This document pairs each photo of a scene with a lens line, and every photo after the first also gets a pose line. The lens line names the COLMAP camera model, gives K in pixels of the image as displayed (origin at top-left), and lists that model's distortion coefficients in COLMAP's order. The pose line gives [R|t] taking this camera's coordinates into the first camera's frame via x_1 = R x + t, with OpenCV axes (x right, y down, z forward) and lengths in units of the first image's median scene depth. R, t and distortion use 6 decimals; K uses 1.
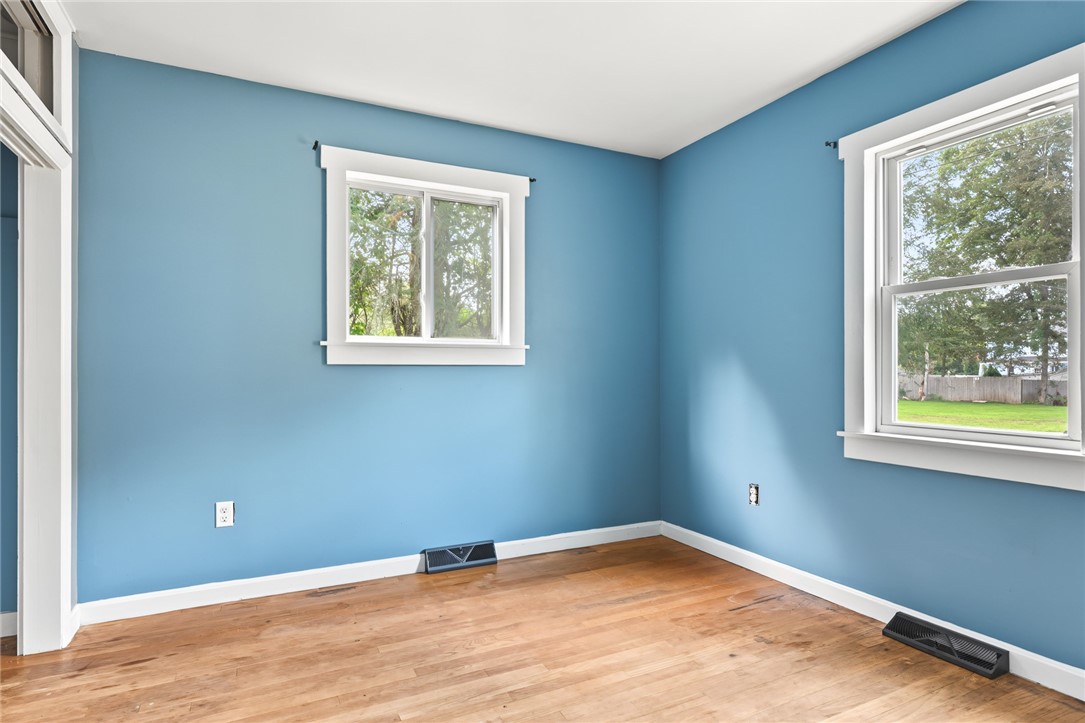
lens RADIAL K [[584.0, 0, 543.9], [0, 584.0, 366.2], [0, 0, 1]] dist [-0.004519, -0.002223]
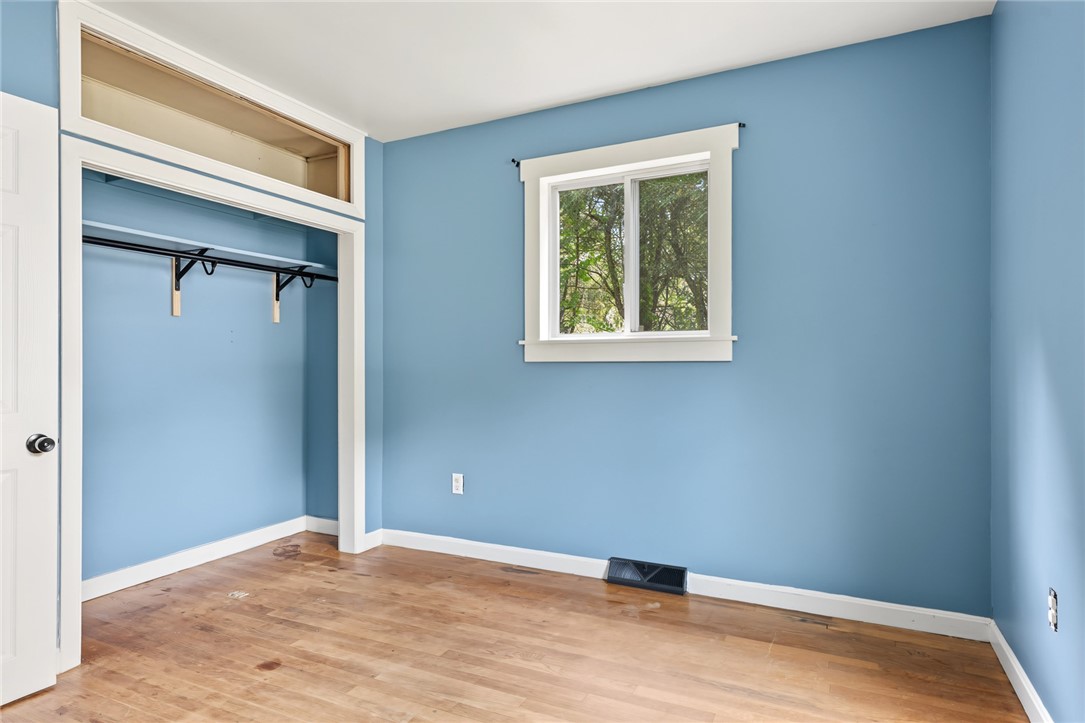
lens RADIAL K [[614.8, 0, 543.6], [0, 614.8, 362.5], [0, 0, 1]] dist [0.005619, -0.000068]
pose [[0.604711, -0.003599, -0.796437, 0.593188], [0.007681, 0.999970, 0.001313, -0.003380], [0.796408, -0.006912, 0.604721, 0.354143]]
